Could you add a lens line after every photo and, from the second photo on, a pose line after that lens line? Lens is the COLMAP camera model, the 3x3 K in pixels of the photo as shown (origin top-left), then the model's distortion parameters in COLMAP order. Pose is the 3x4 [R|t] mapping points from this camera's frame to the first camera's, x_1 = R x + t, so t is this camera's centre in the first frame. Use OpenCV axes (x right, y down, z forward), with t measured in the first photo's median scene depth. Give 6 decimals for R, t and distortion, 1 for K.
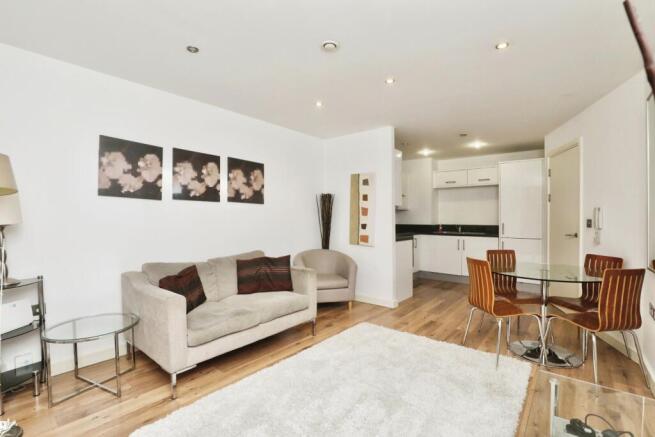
lens RADIAL K [[307.0, 0, 312.3], [0, 307.0, 217.3], [0, 0, 1]] dist [-0.001165, 0.000041]
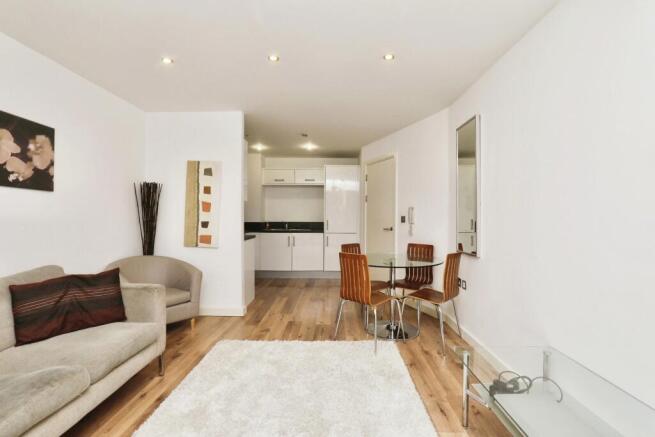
lens RADIAL K [[315.4, 0, 326.2], [0, 315.4, 211.1], [0, 0, 1]] dist [-0.000284, 0.000334]
pose [[0.773884, 0.012817, 0.633198, -0.135215], [-0.004165, 0.999877, -0.015149, 0.005205], [-0.633314, 0.009086, 0.773842, 0.141630]]
